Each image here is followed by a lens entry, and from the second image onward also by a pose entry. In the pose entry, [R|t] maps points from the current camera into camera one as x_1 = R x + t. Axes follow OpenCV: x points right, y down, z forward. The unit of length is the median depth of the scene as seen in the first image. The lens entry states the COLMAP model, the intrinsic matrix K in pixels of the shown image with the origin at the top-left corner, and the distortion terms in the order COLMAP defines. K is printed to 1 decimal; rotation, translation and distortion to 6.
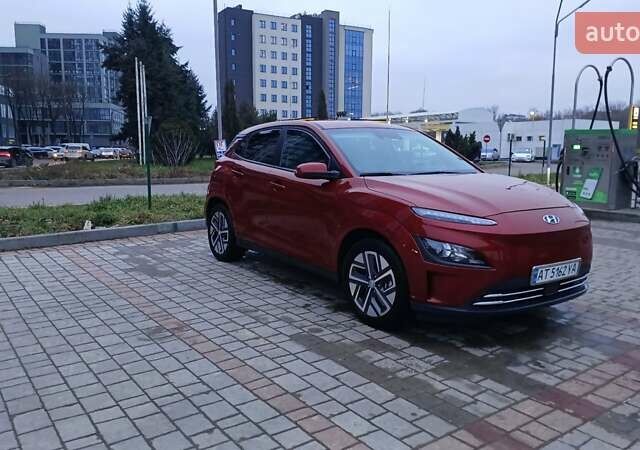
lens RADIAL K [[535.7, 0, 318.3], [0, 535.7, 224.7], [0, 0, 1]] dist [0.082161, -0.132736]
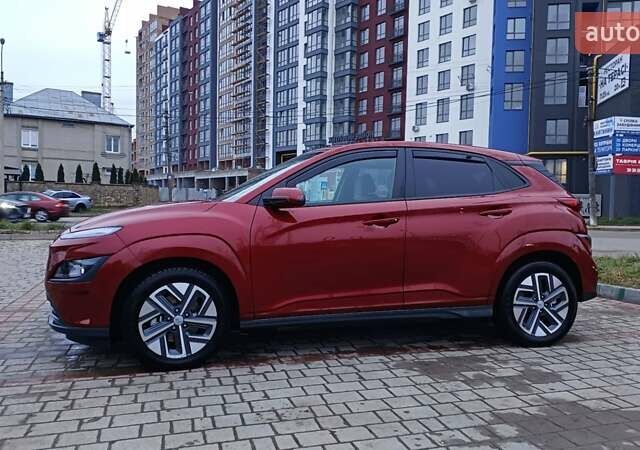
lens RADIAL K [[535.7, 0, 322.4], [0, 535.7, 224.6], [0, 0, 1]] dist [0.082161, -0.132736]
pose [[-0.333748, 0.021625, -0.942414, 1.179996], [-0.150528, 0.985686, 0.075926, -0.172472], [0.930566, 0.167200, -0.325716, 1.682951]]
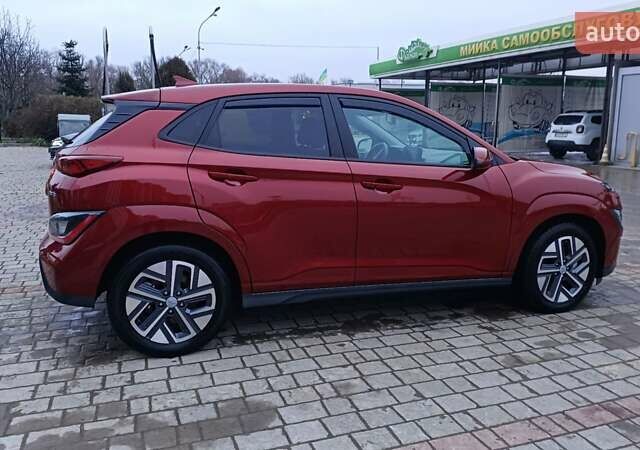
lens RADIAL K [[535.7, 0, 322.2], [0, 535.7, 227.4], [0, 0, 1]] dist [0.082161, -0.132736]
pose [[0.283796, -0.191075, 0.939654, -0.903432], [0.128871, 0.978655, 0.160084, -0.172291], [-0.950185, 0.075663, 0.302363, 1.078793]]
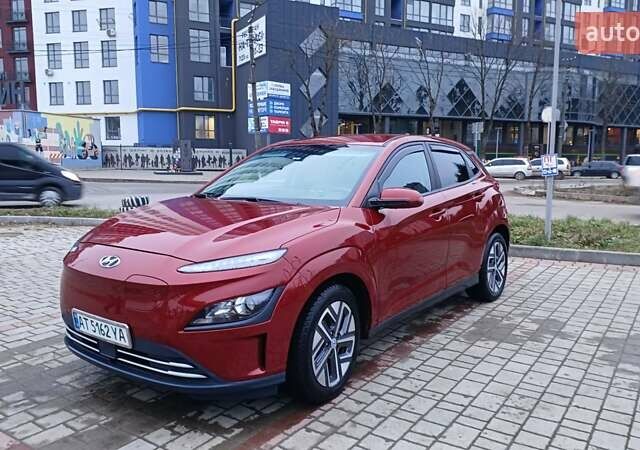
lens RADIAL K [[535.7, 0, 321.9], [0, 535.7, 227.8], [0, 0, 1]] dist [0.082161, -0.132736]
pose [[0.322047, 0.111318, -0.940156, 1.151506], [-0.129799, 0.988877, 0.072624, -0.141235], [0.937783, 0.098643, 0.332914, 0.934842]]
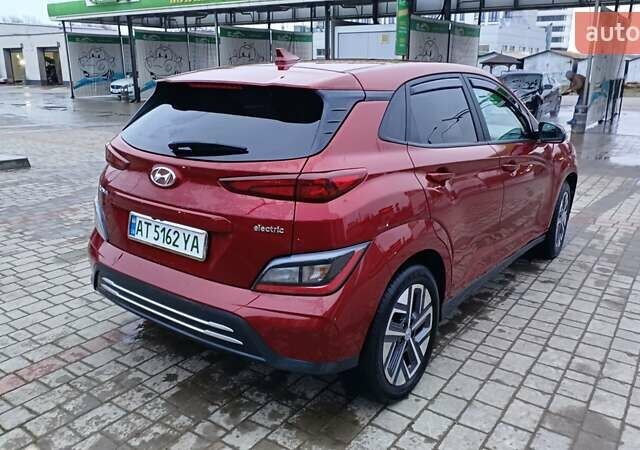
lens RADIAL K [[535.7, 0, 320.6], [0, 535.7, 228.0], [0, 0, 1]] dist [0.082161, -0.132736]
pose [[-0.315808, -0.274953, 0.908111, -0.780596], [0.123383, 0.937065, 0.326628, -0.310698], [-0.940767, 0.215197, -0.262009, 1.746403]]
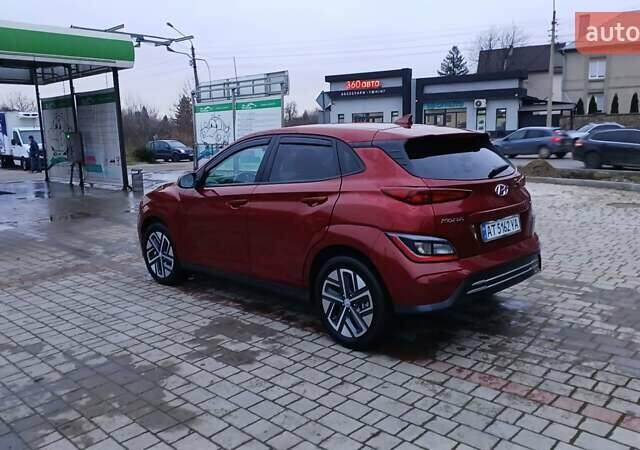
lens RADIAL K [[535.7, 0, 324.1], [0, 535.7, 228.5], [0, 0, 1]] dist [0.082161, -0.132736]
pose [[-0.983348, 0.052248, -0.174058, 0.282497], [-0.002887, 0.953169, 0.302425, -0.410500], [0.181708, 0.297891, -0.937146, 2.577739]]
